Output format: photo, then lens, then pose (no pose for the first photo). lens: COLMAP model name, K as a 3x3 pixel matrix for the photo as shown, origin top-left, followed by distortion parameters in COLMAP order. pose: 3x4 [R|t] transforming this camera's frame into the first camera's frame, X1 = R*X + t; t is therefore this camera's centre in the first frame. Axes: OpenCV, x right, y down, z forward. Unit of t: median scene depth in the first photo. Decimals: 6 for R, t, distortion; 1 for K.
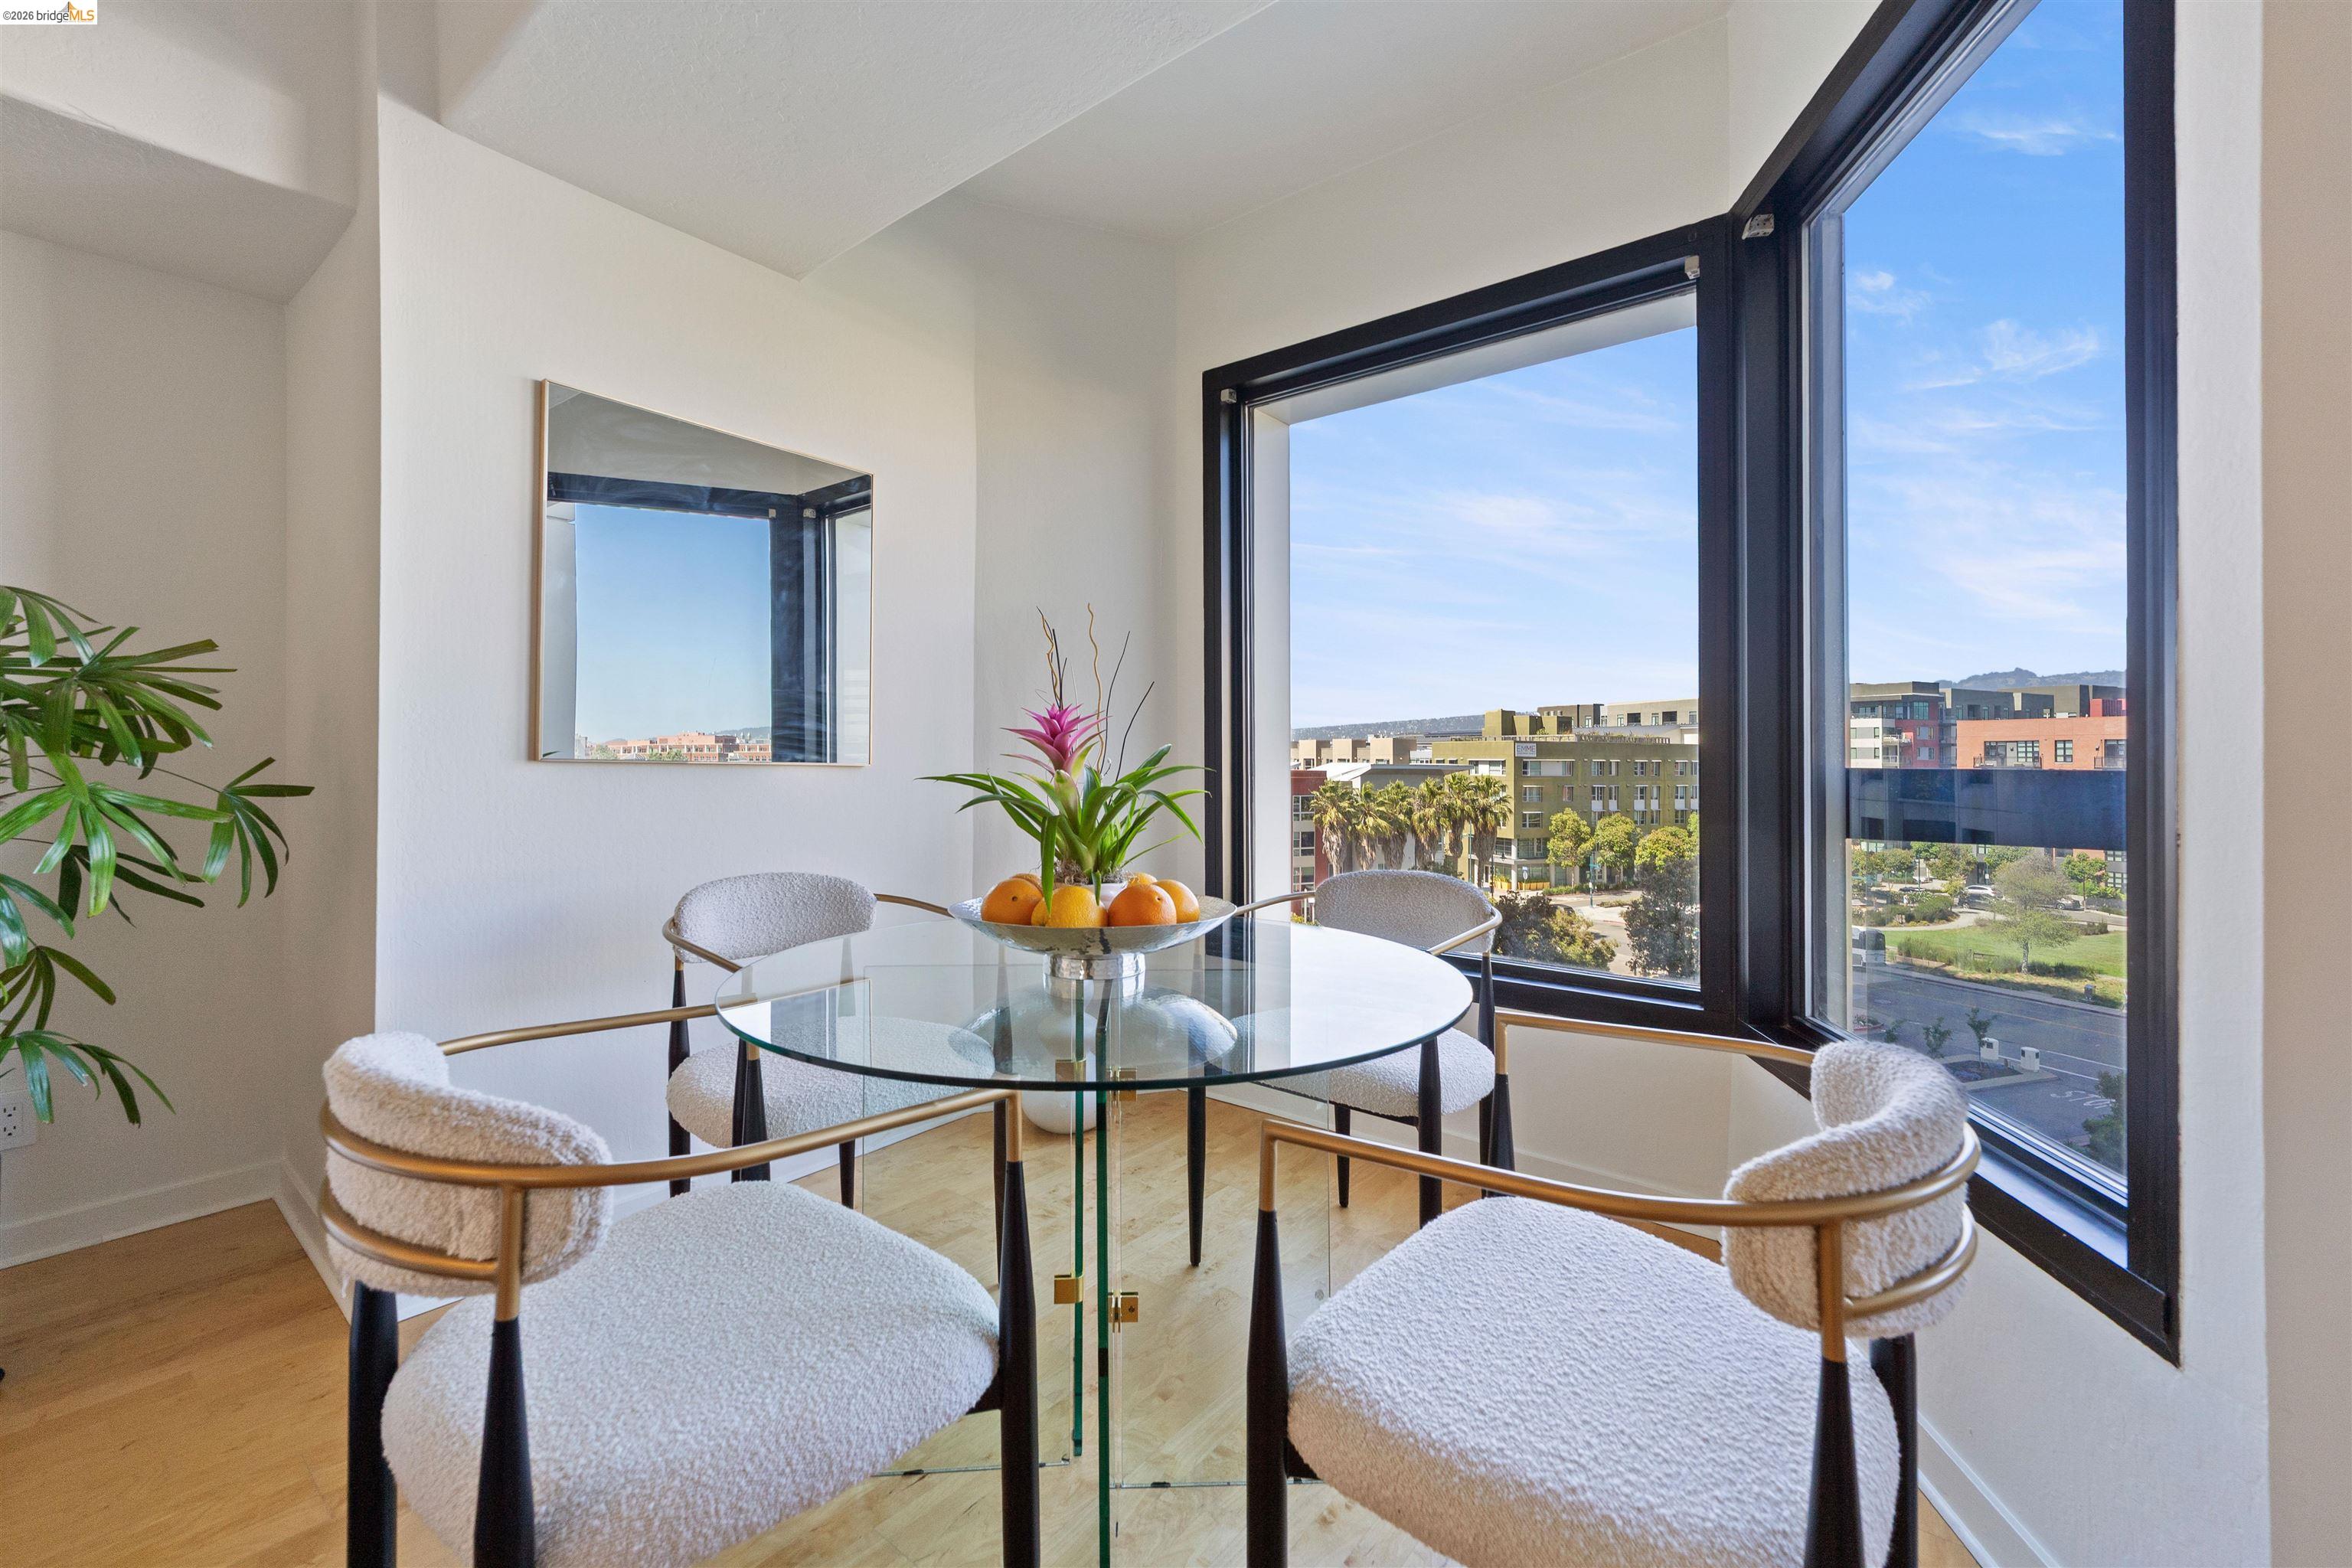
lens RADIAL K [[980.6, 0, 1177.3], [0, 980.6, 755.9], [0, 0, 1]] dist [0.001820, -0.000052]
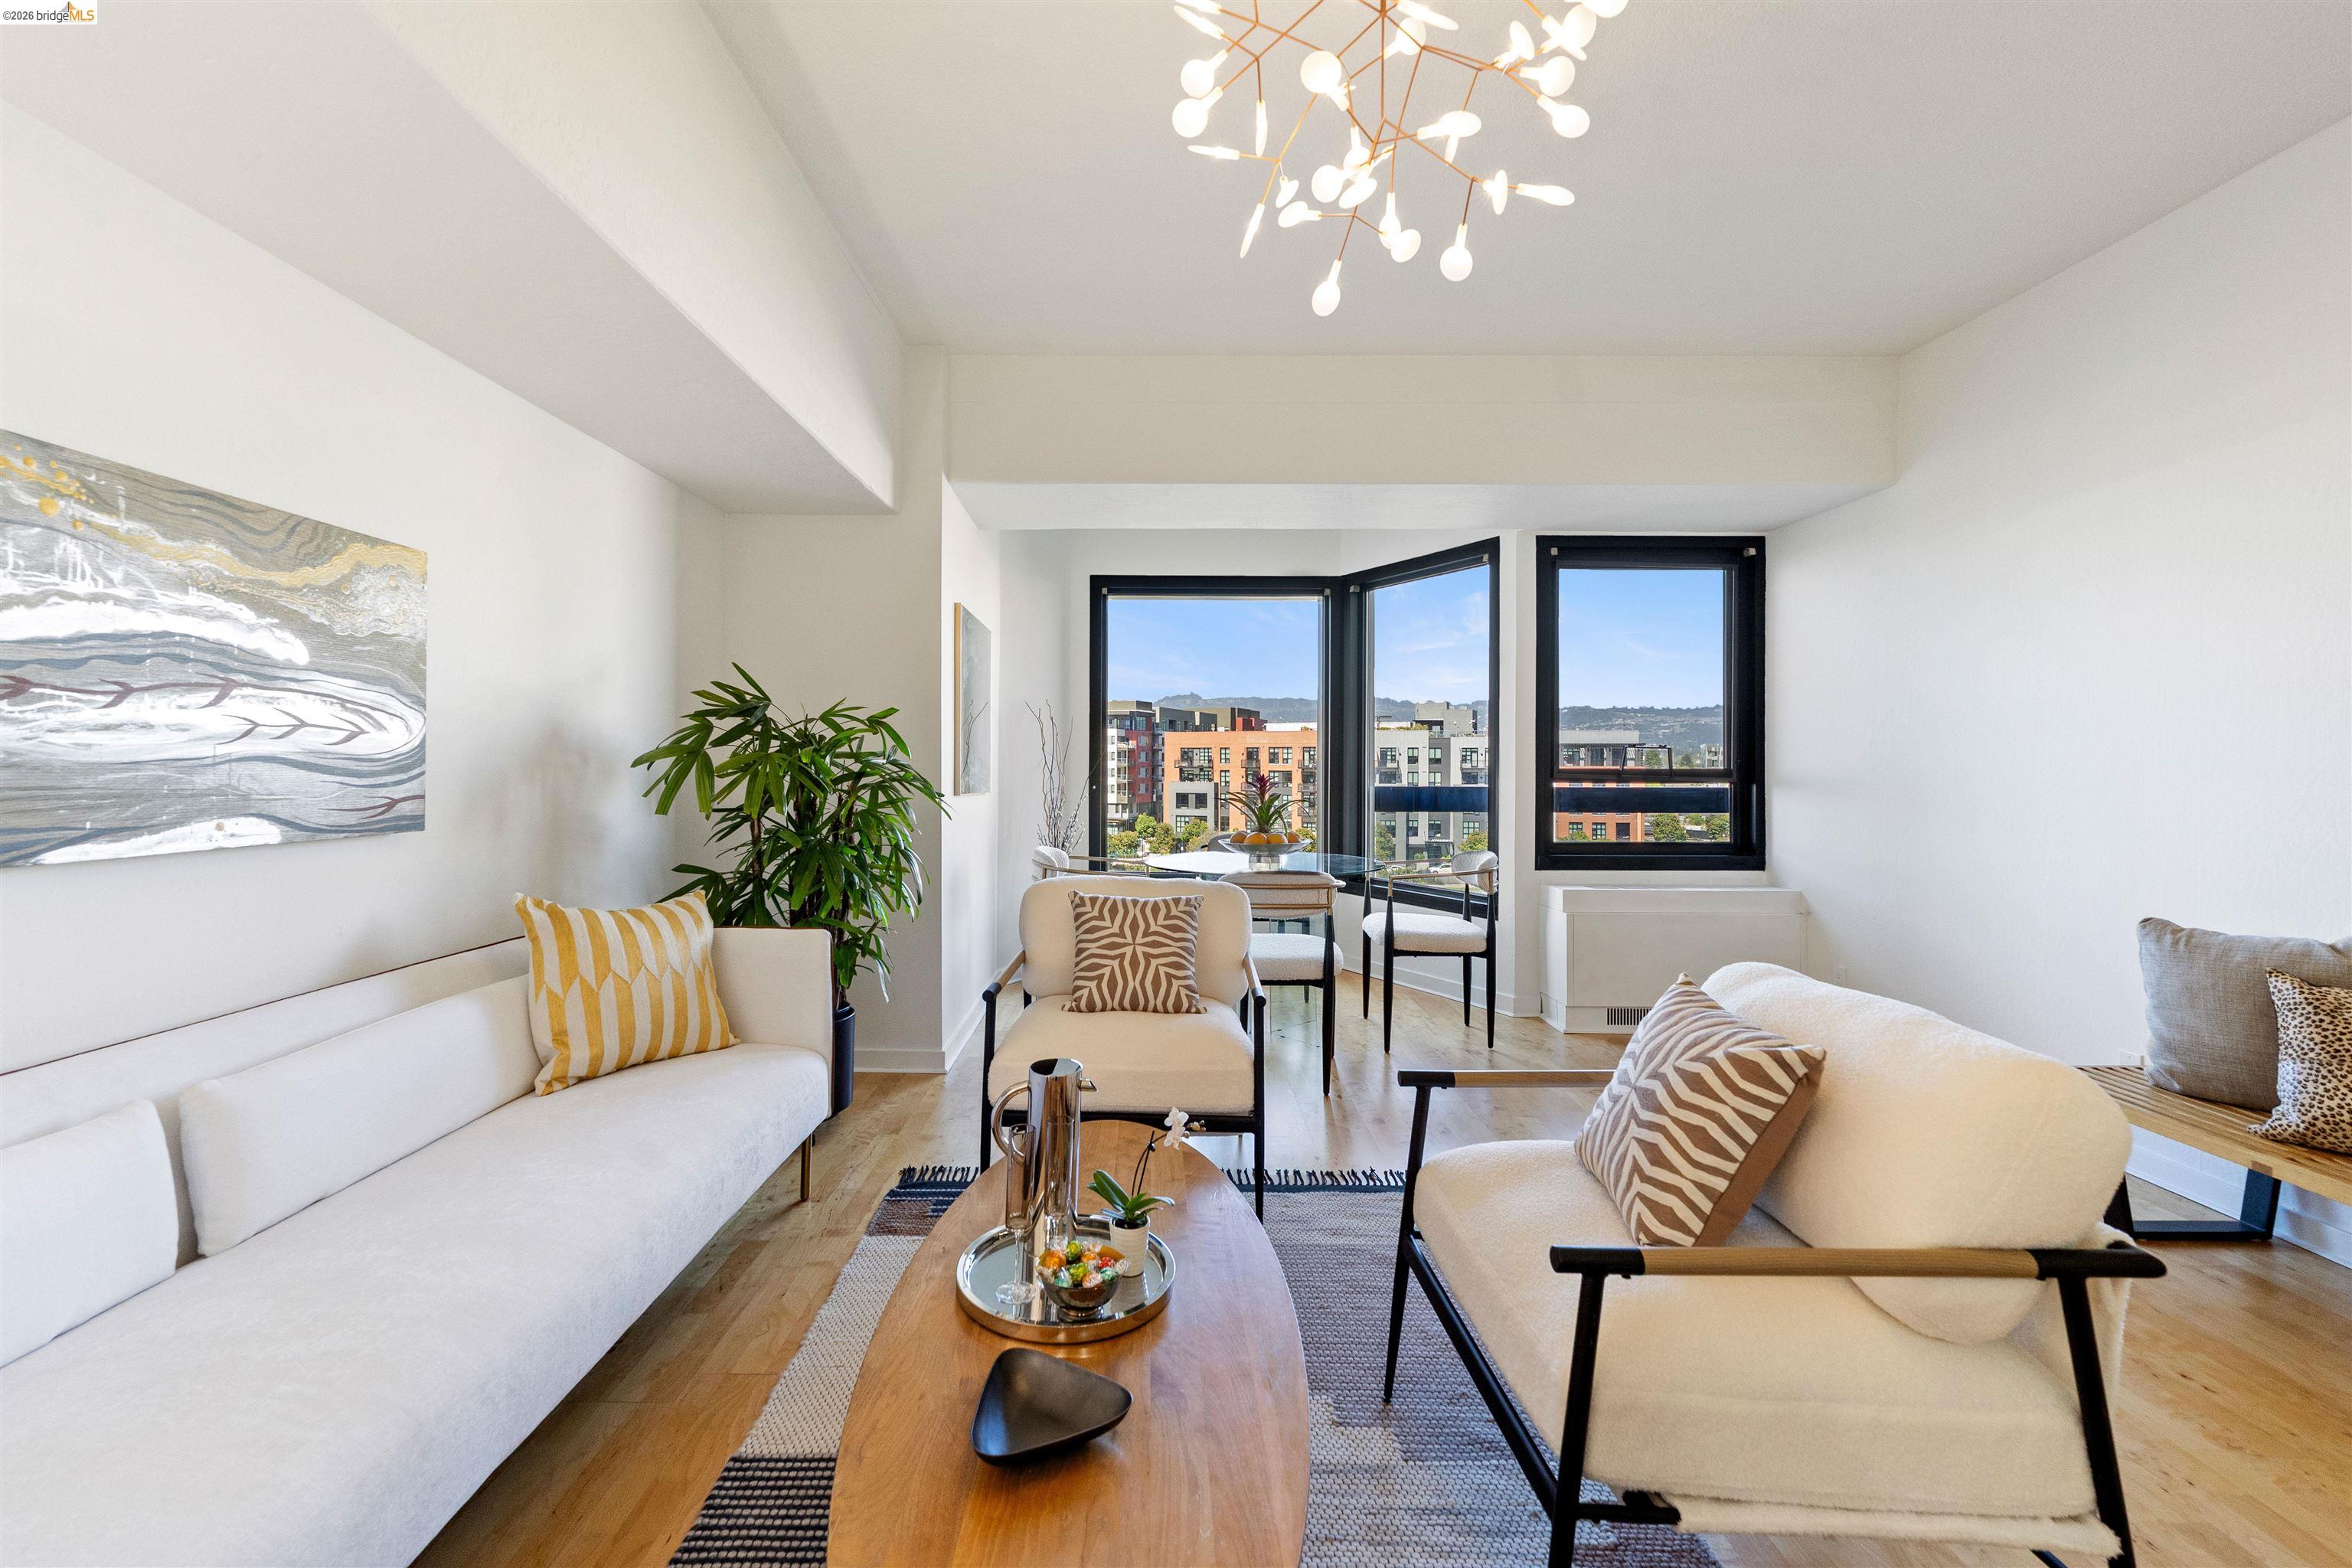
lens RADIAL K [[1052.1, 0, 1124.7], [0, 1052.1, 758.1], [0, 0, 1]] dist [0.000012, -0.000031]
pose [[0.779026, -0.000937, 0.626991, -0.125337], [-0.001725, 0.999992, 0.003638, -0.005630], [-0.626989, -0.003915, 0.779018, -0.063207]]
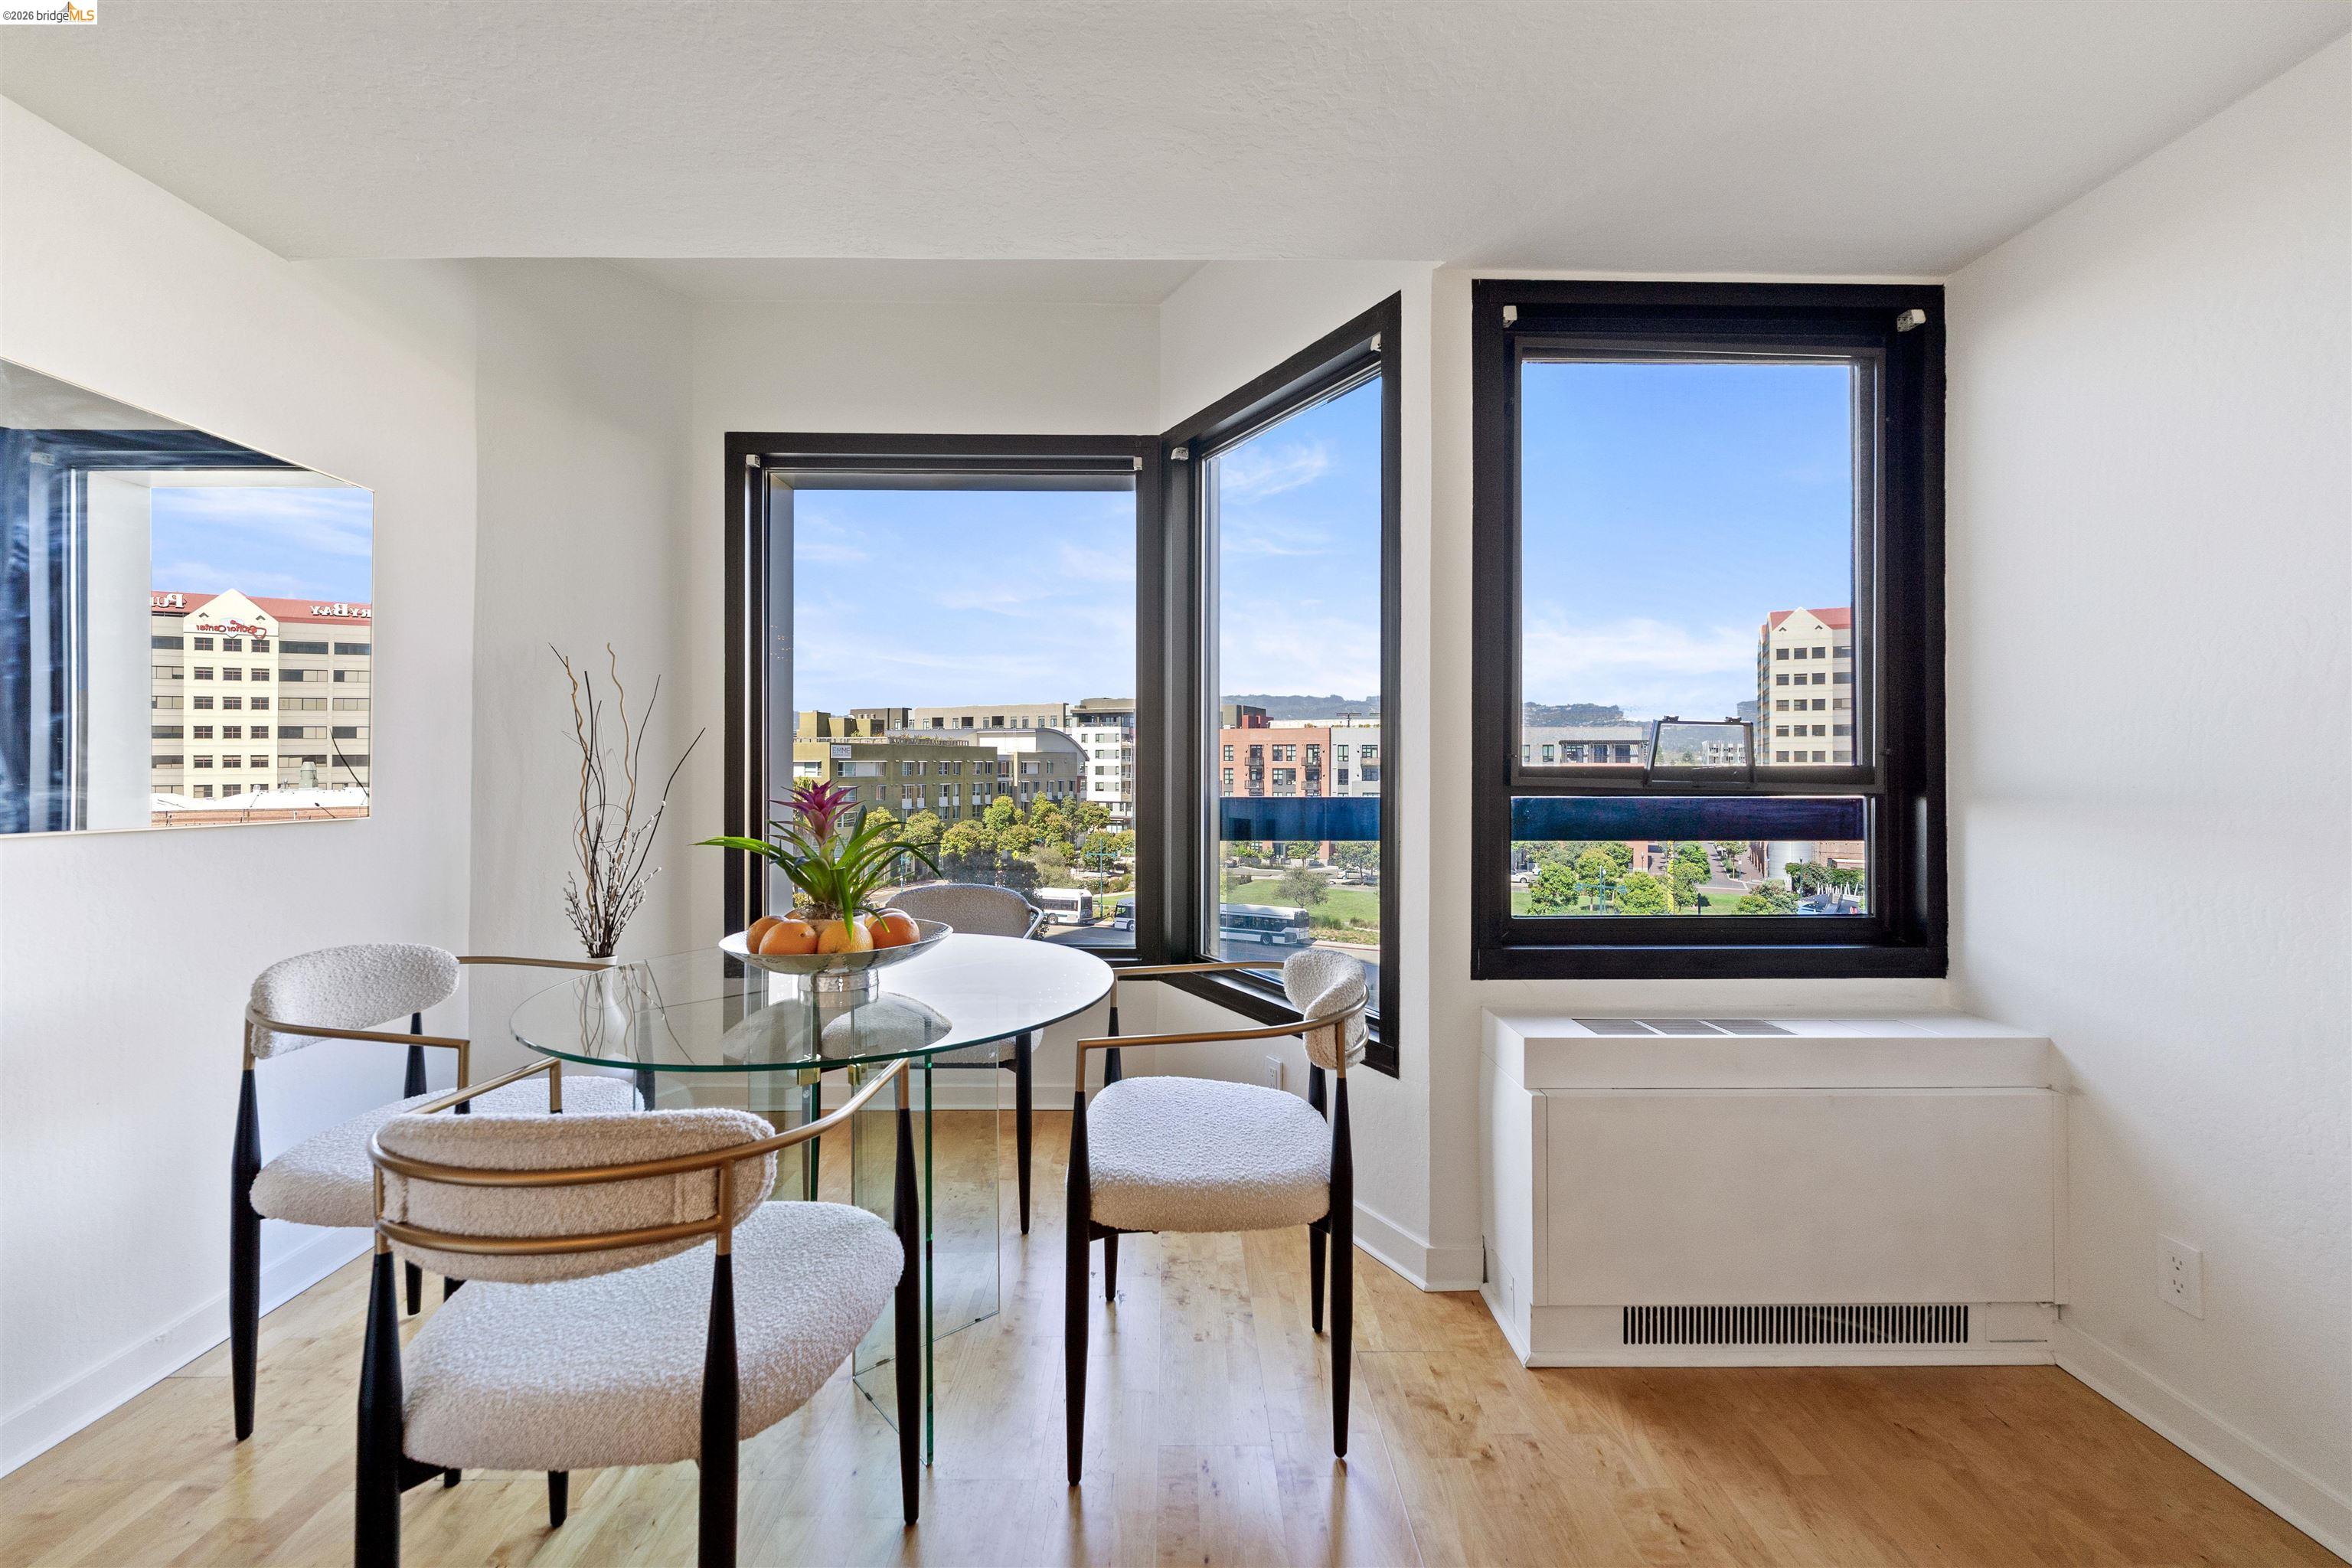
lens RADIAL K [[980.6, 0, 1177.3], [0, 980.6, 755.9], [0, 0, 1]] dist [0.001820, -0.000052]
pose [[0.770059, -0.002306, 0.637968, -0.029683], [0.000527, 0.999995, 0.002979, -0.004485], [-0.637972, -0.001958, 0.770057, -0.014619]]
